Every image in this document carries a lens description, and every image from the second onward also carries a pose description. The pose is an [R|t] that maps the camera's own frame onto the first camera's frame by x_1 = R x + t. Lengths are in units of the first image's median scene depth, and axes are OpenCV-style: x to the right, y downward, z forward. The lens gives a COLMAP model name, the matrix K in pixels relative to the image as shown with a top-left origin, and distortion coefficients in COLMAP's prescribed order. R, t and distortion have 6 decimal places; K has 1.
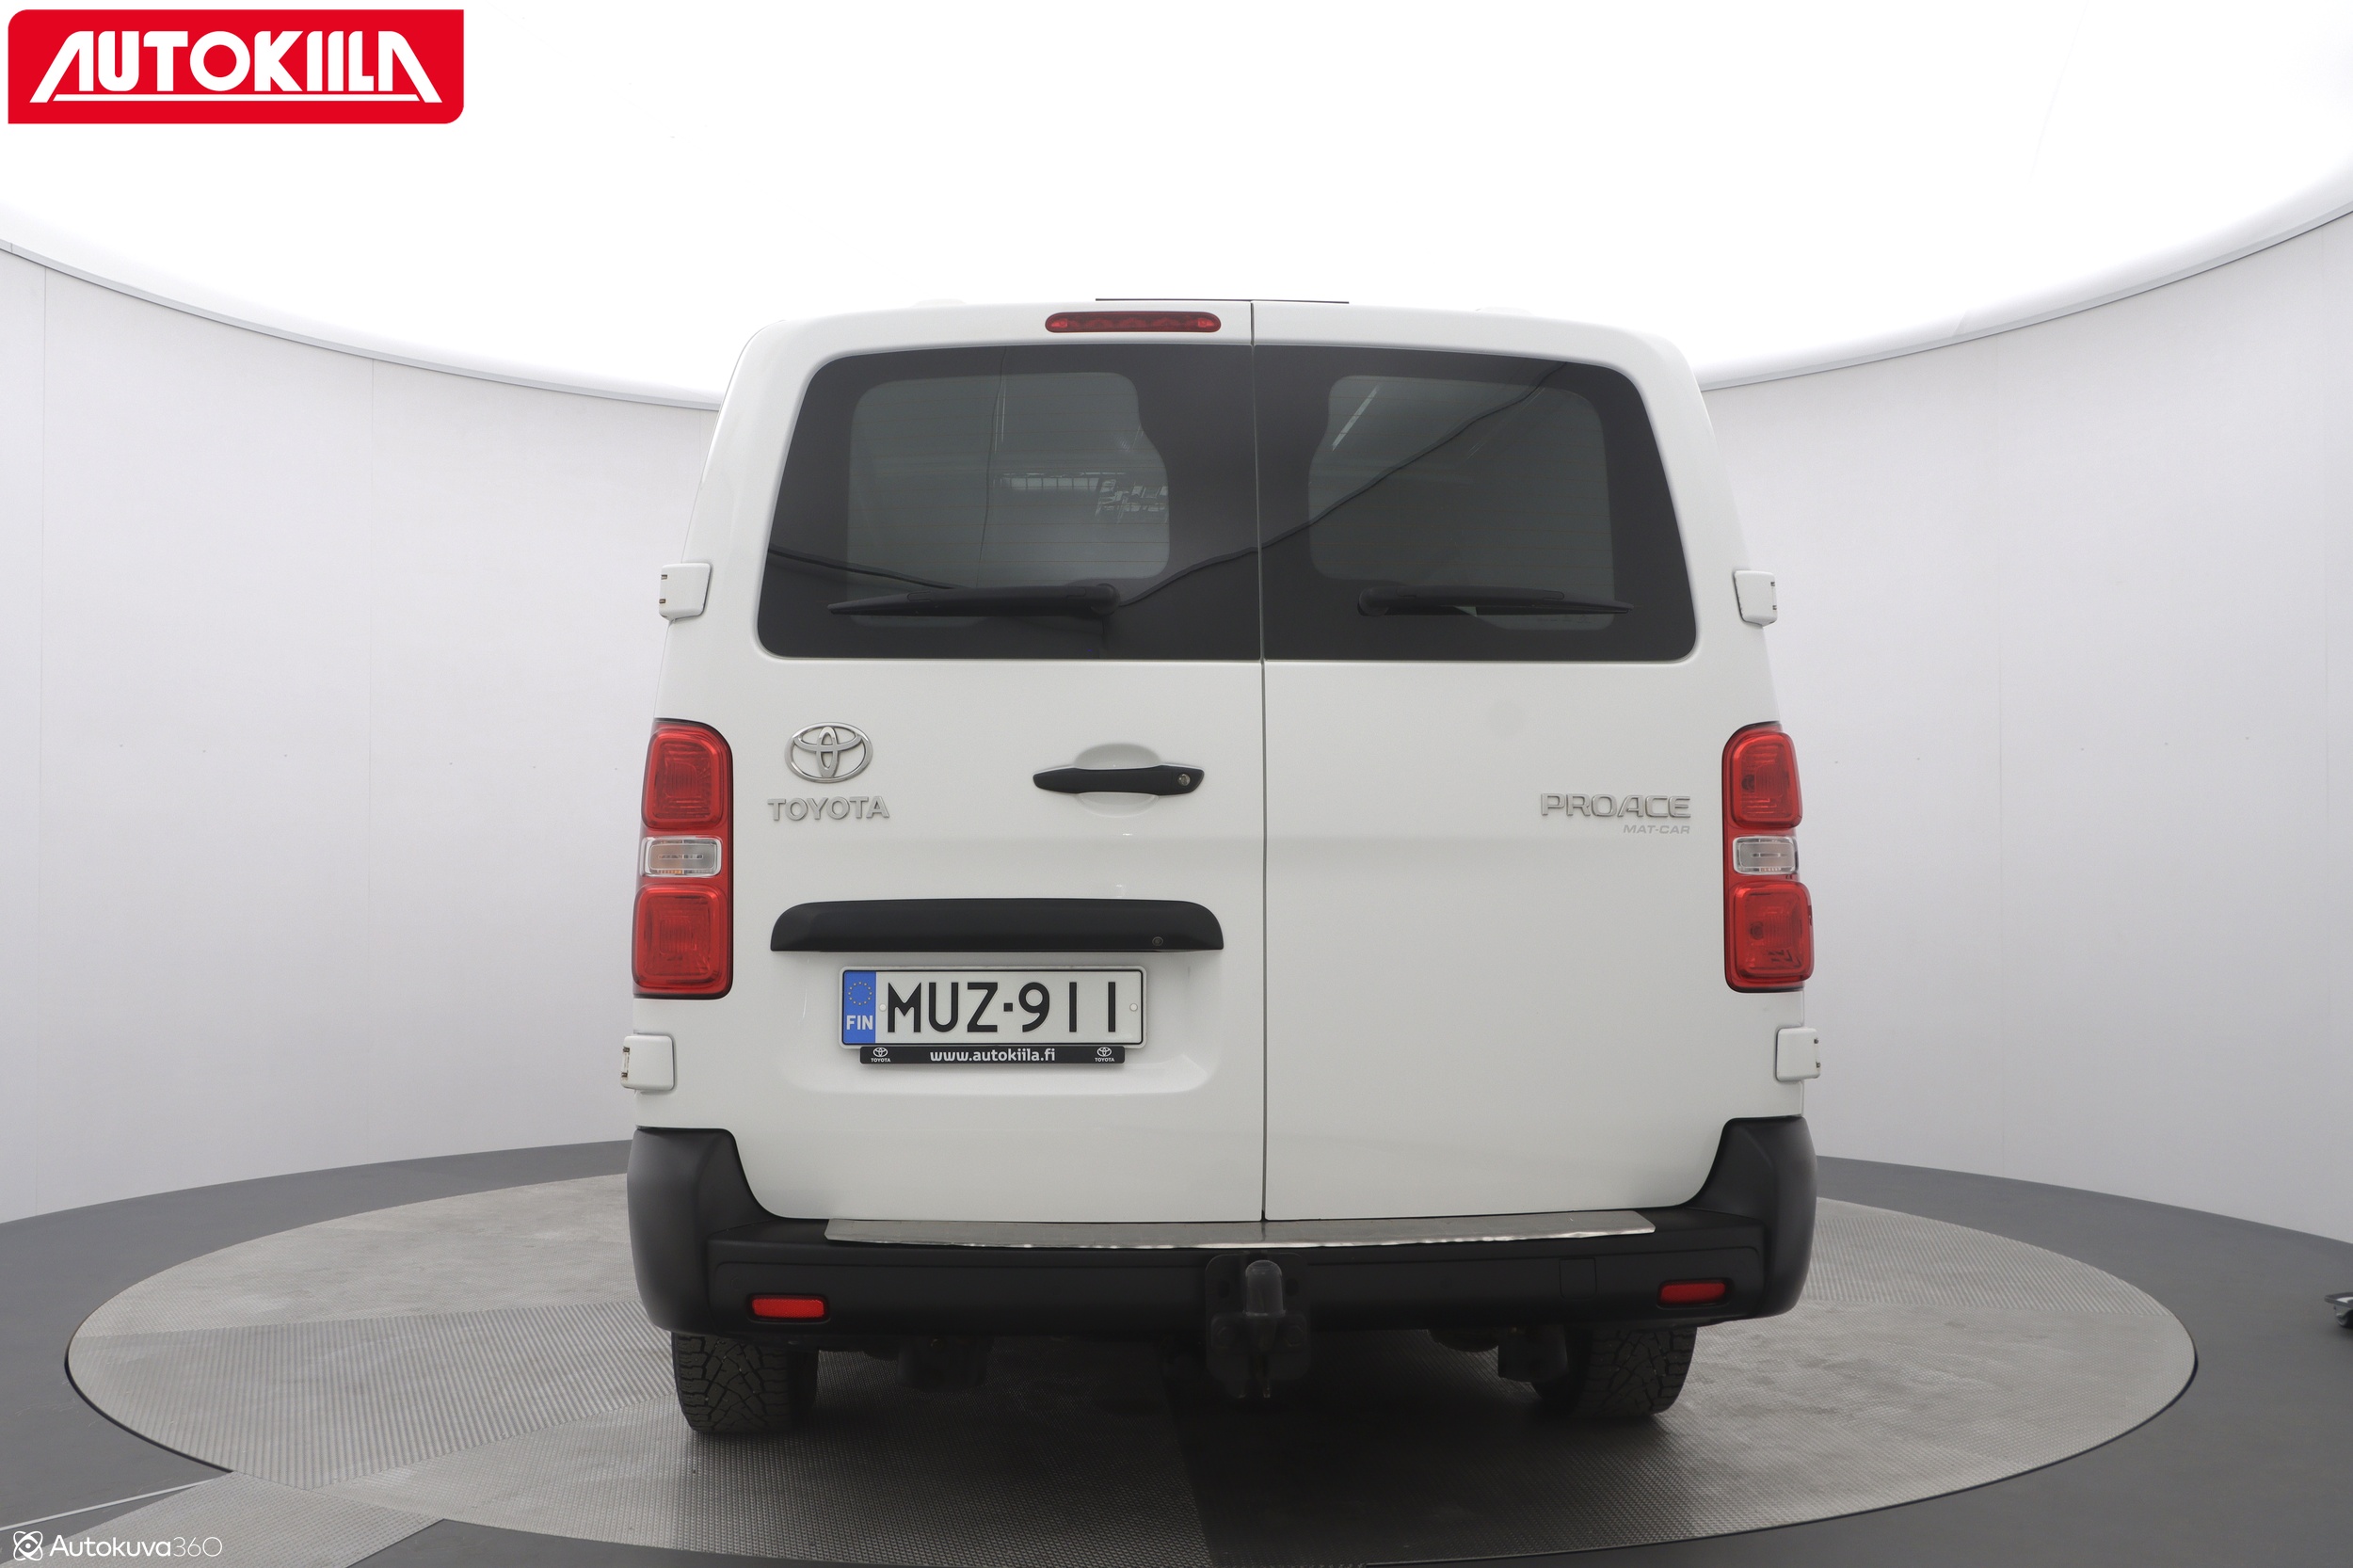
lens RADIAL K [[2445.8, 0, 1176.5], [0, 2445.8, 784.0], [0, 0, 1]] dist [0.004010, 0.006990]
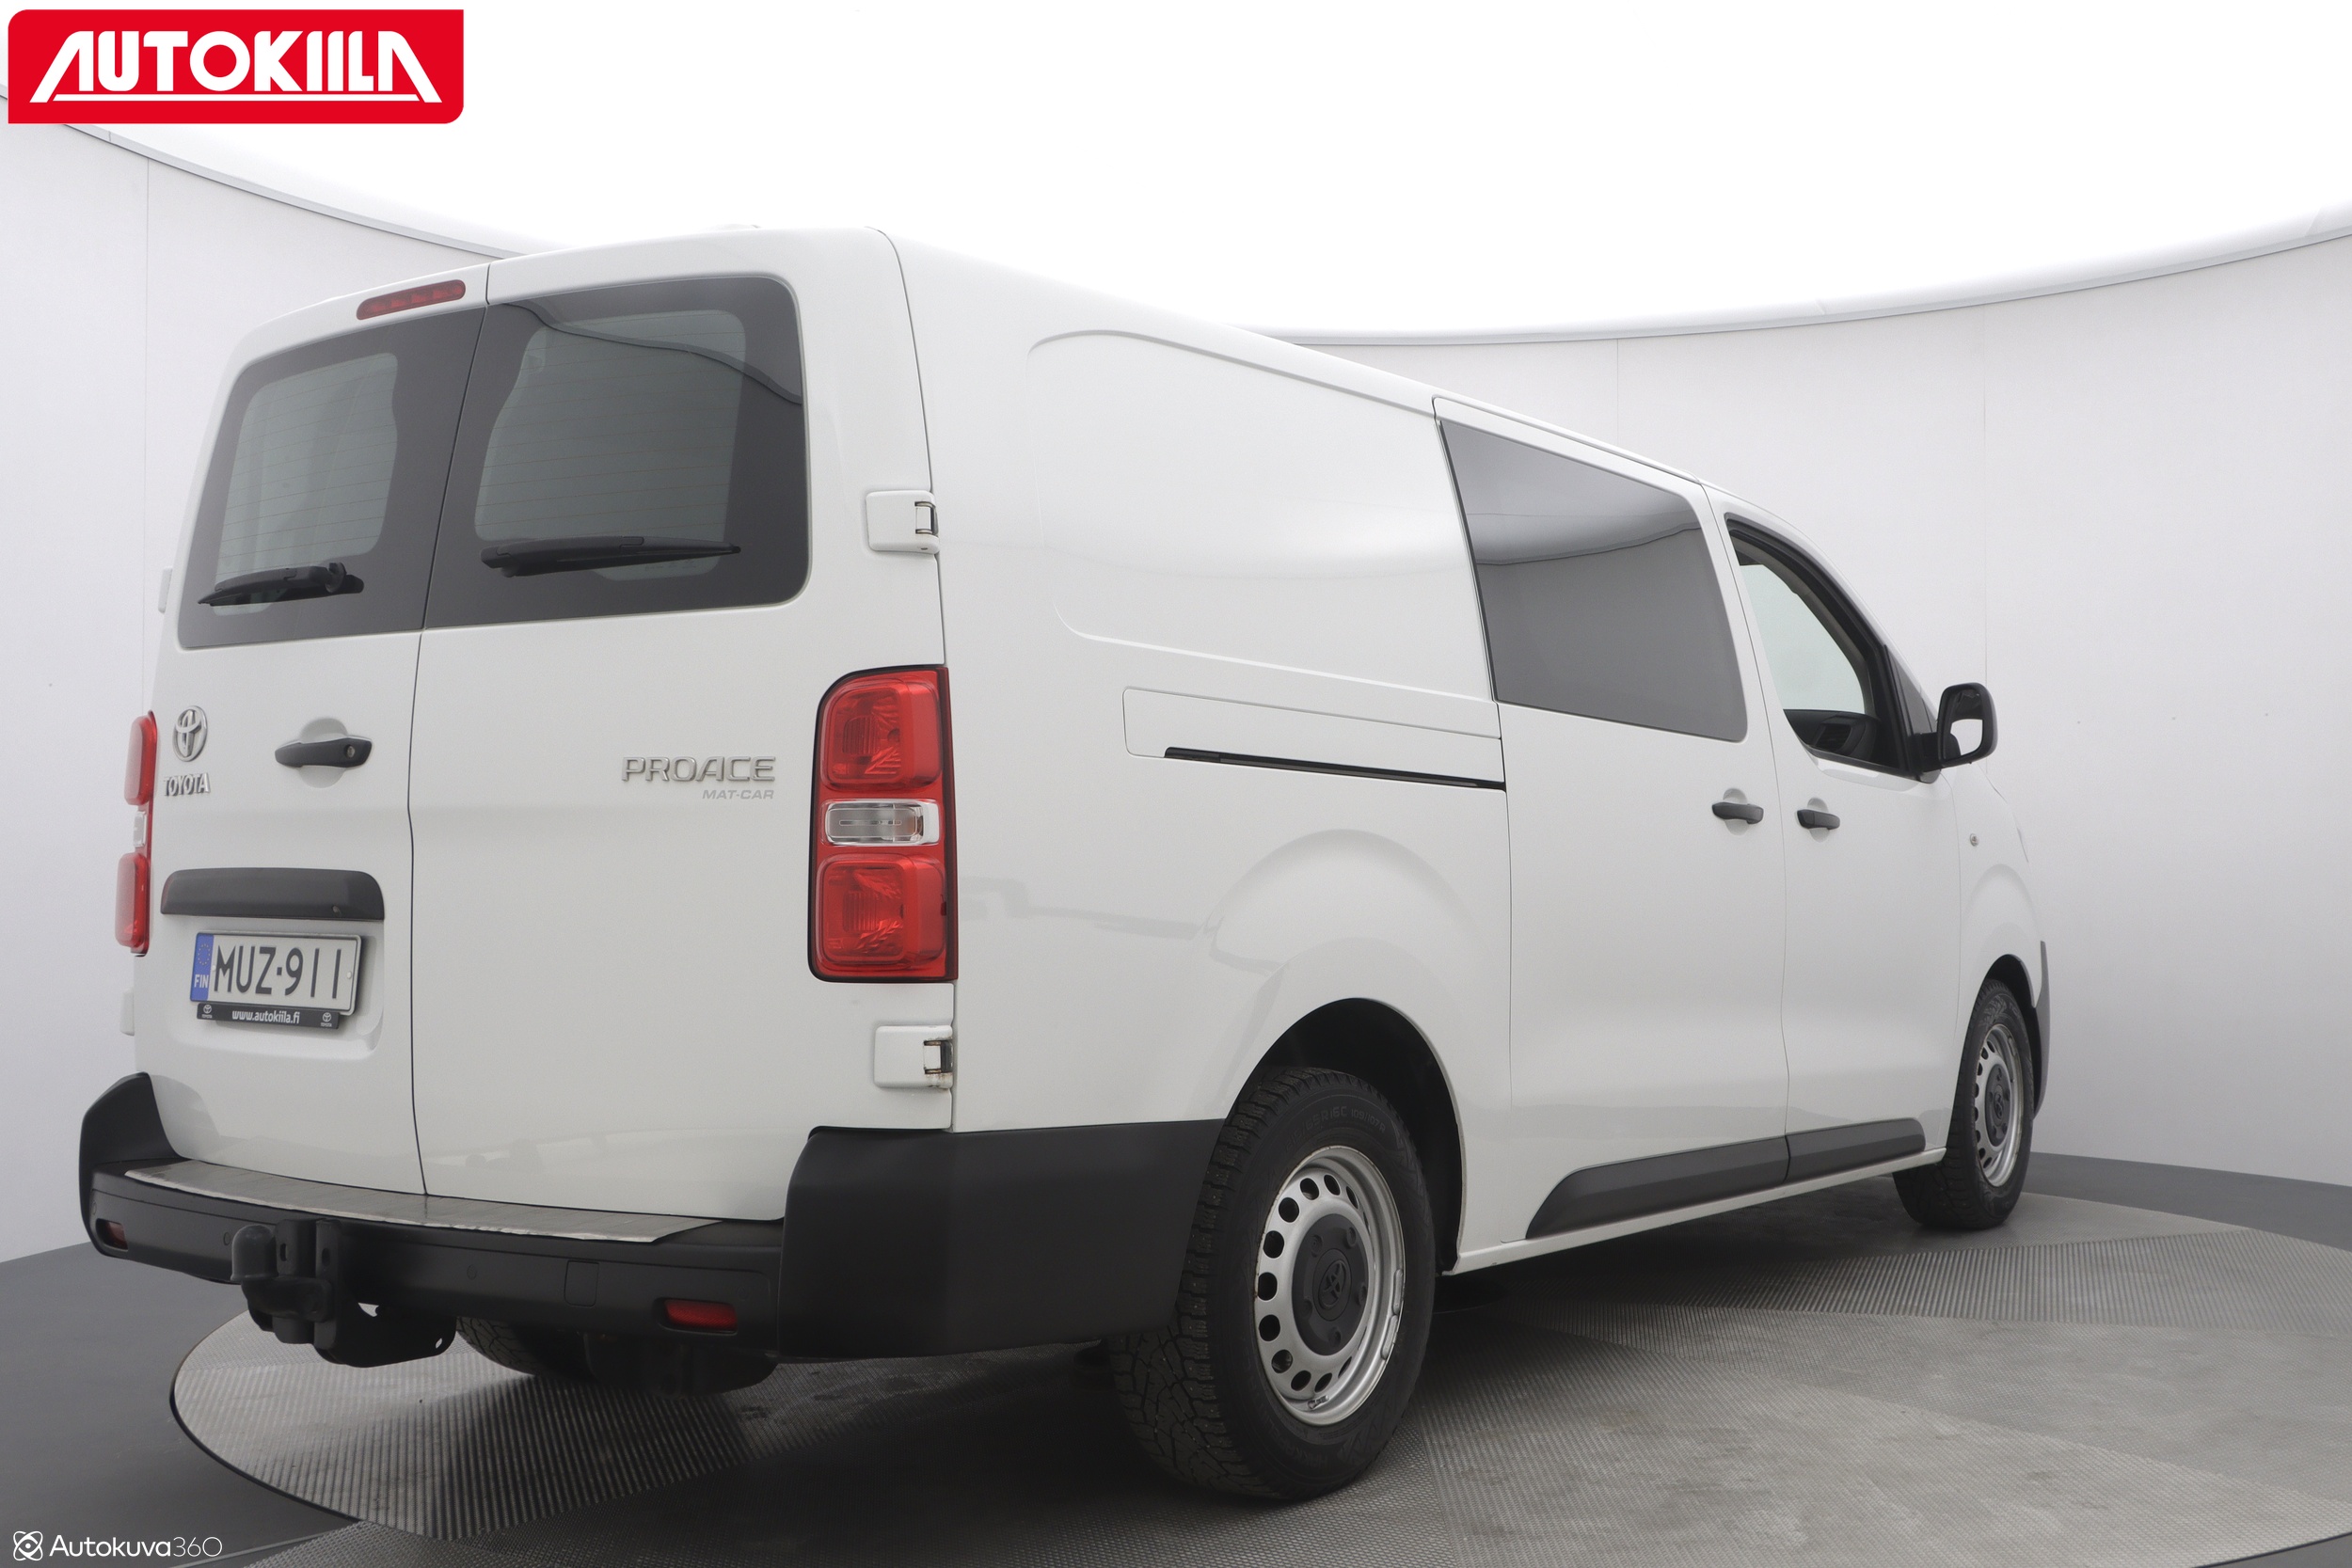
lens RADIAL K [[2635.8, 0, 1304.3], [0, 2635.8, 773.2], [0, 0, 1]] dist [0.004158, 0.011242]
pose [[0.781669, -0.016958, -0.623463, 0.979763], [0.024307, 0.999699, 0.003283, 0.012952], [0.623219, -0.017721, 0.781846, 0.386635]]
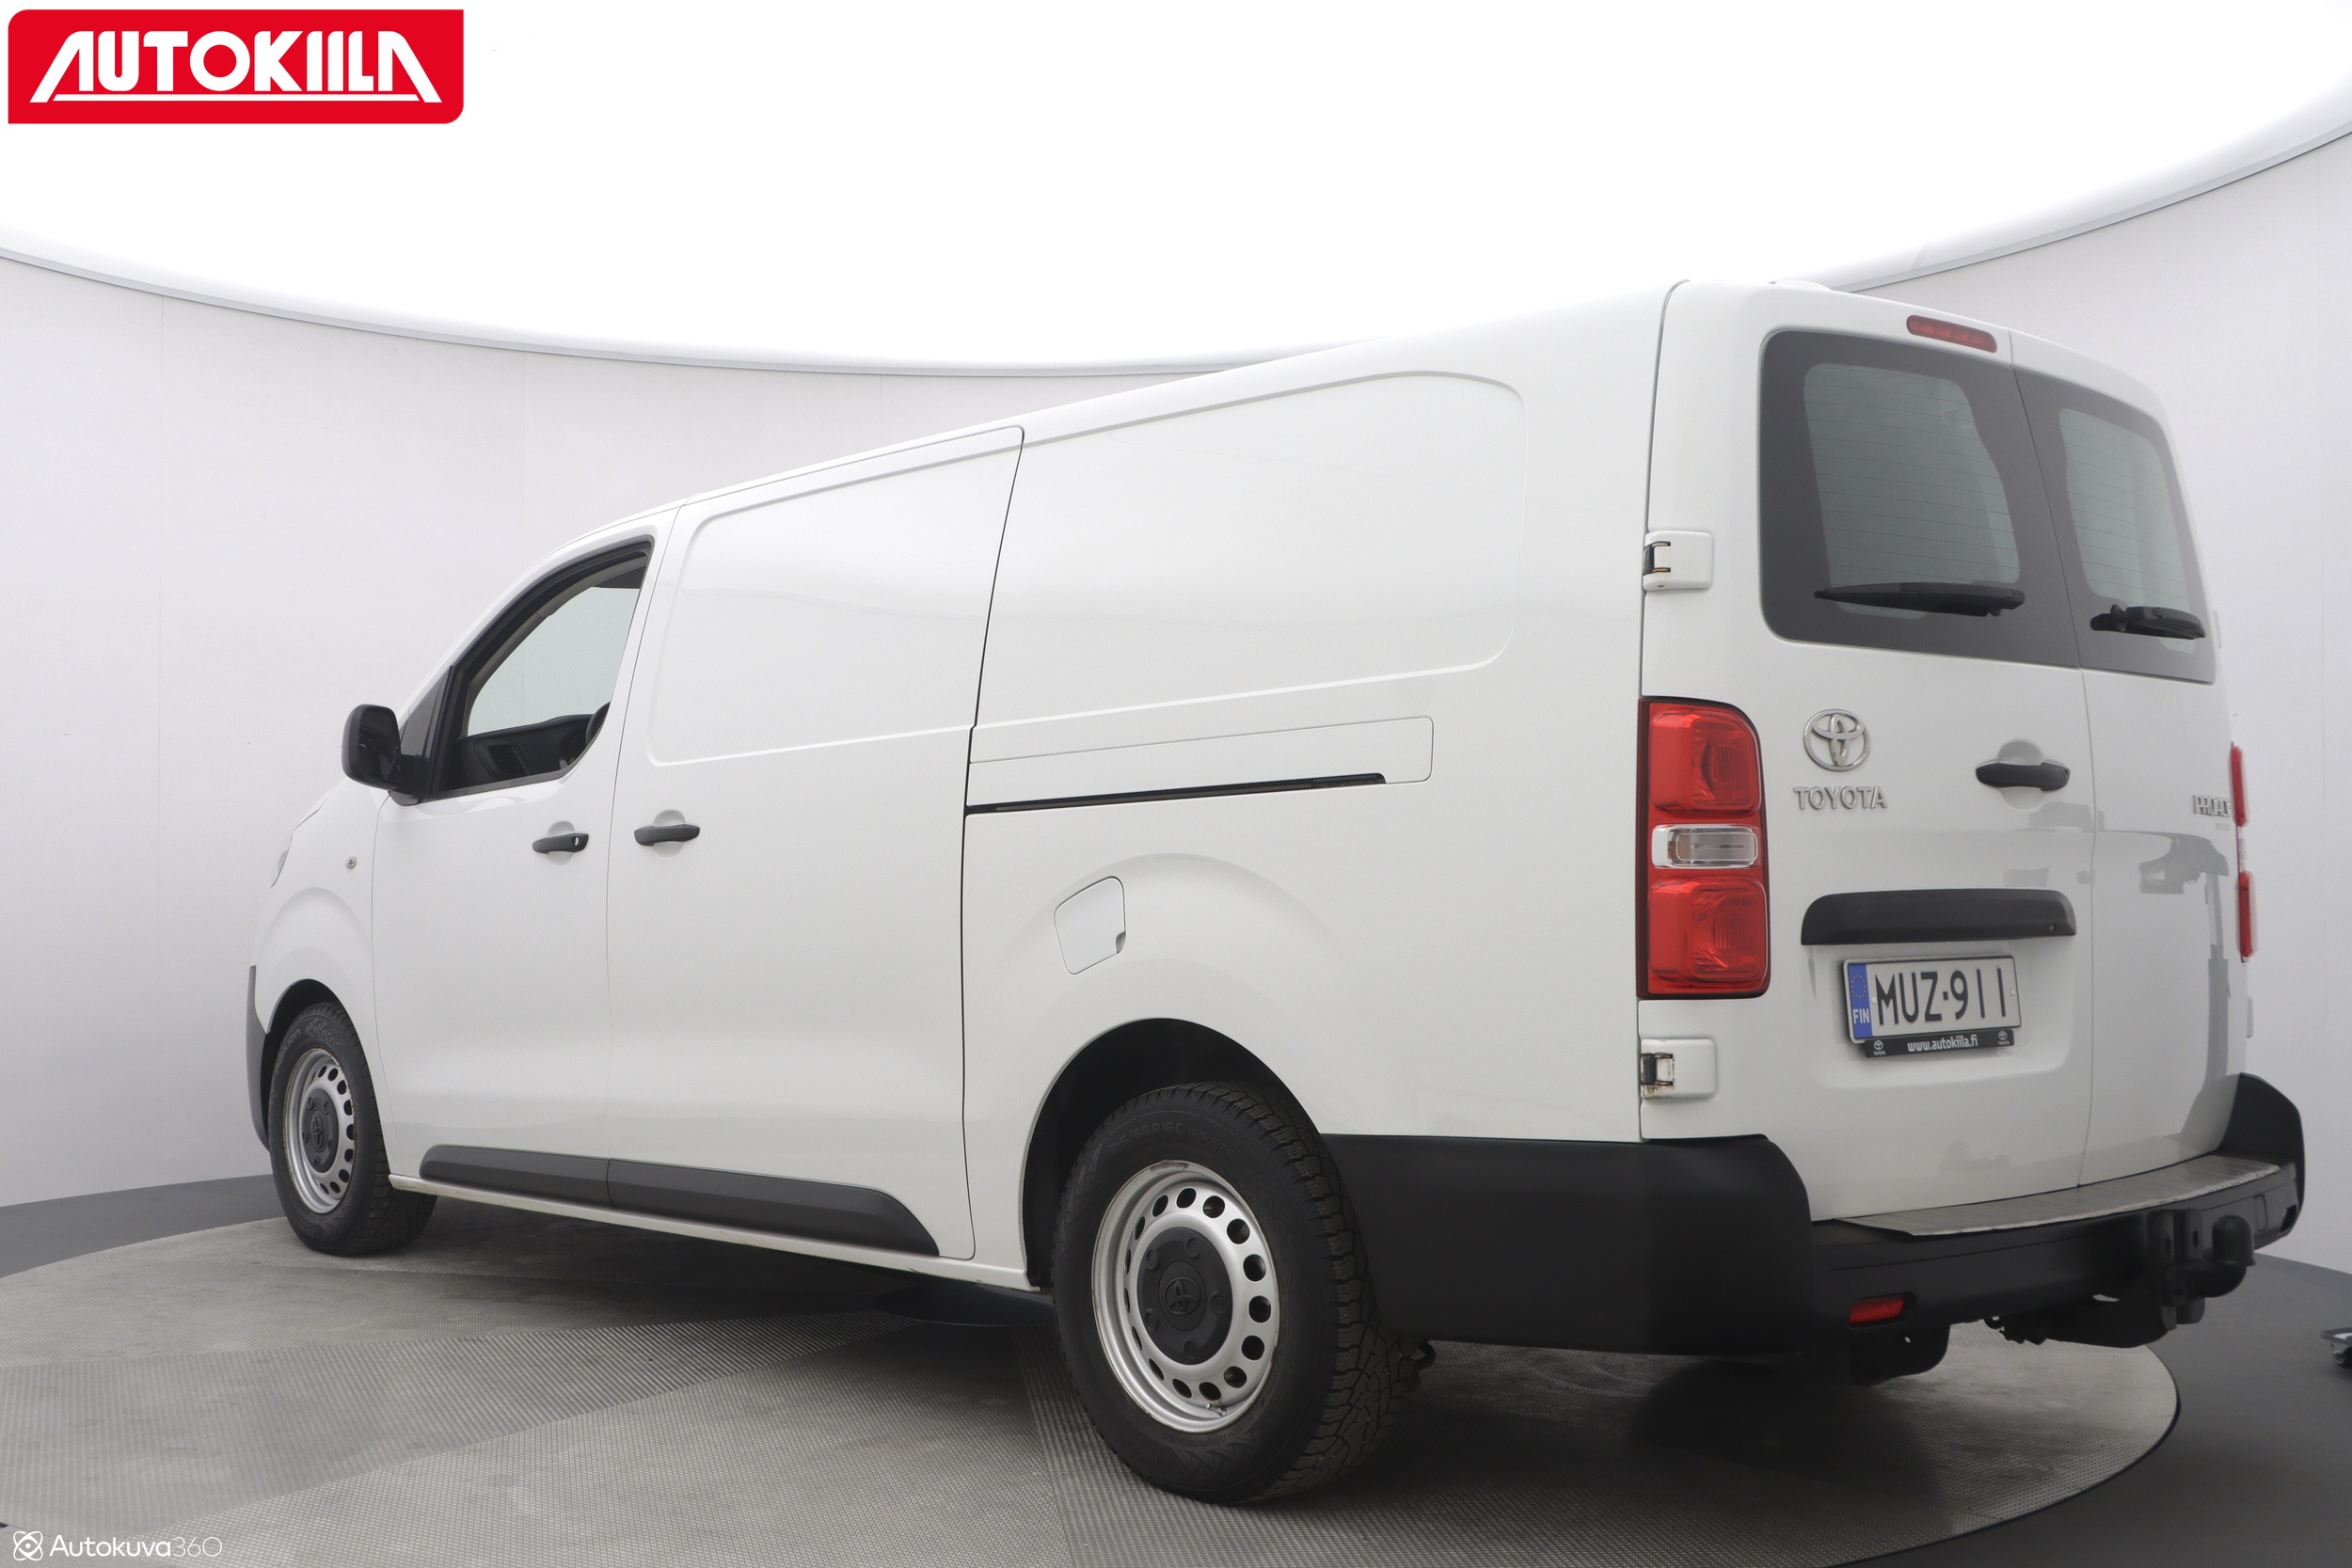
lens RADIAL K [[2635.8, 0, 1304.3], [0, 2635.8, 773.2], [0, 0, 1]] dist [0.004158, 0.011242]
pose [[0.750051, 0.023177, 0.660974, -0.990378], [-0.022581, 0.999701, -0.009431, 0.014956], [-0.660994, -0.007852, 0.750350, 0.352244]]
